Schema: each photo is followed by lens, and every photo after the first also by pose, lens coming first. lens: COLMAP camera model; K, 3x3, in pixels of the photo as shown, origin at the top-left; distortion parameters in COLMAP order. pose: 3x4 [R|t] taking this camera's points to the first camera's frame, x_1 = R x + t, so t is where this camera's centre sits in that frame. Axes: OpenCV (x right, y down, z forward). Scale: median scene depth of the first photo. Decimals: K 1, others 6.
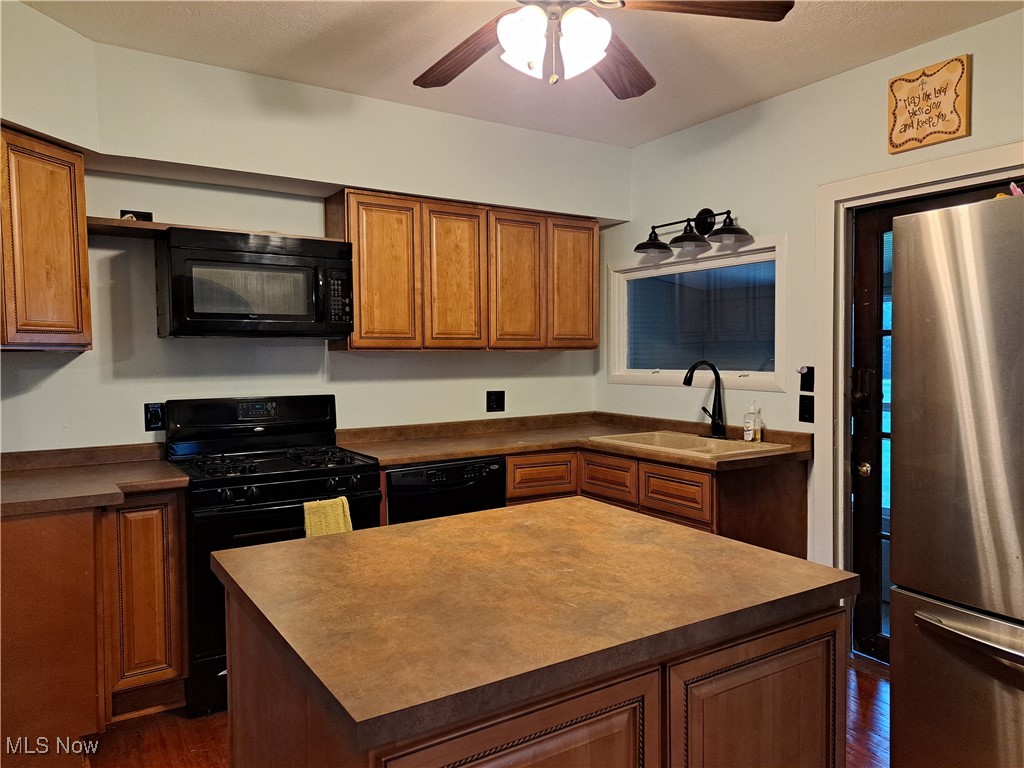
lens RADIAL K [[725.9, 0, 516.4], [0, 725.9, 380.8], [0, 0, 1]] dist [0.043179, -0.014243]
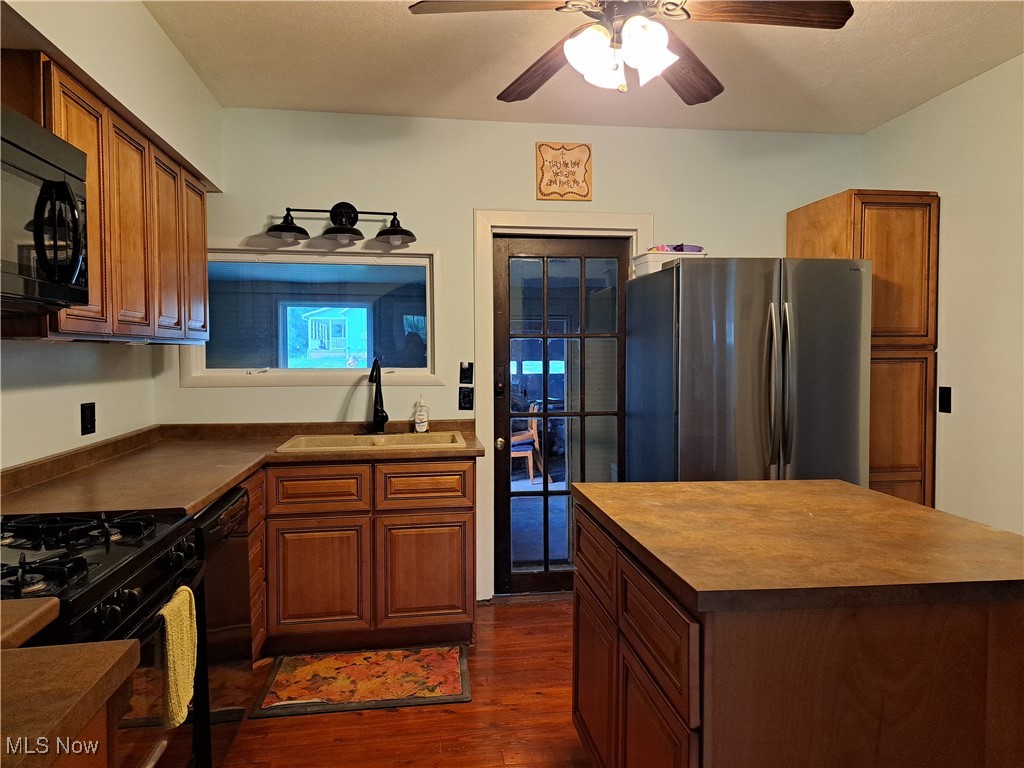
lens RADIAL K [[725.9, 0, 515.3], [0, 725.9, 385.6], [0, 0, 1]] dist [0.043179, -0.014243]
pose [[0.409025, -0.031235, 0.911989, -0.620228], [0.036073, 0.999186, 0.018042, -0.000420], [-0.911810, 0.025519, 0.409818, 0.452790]]
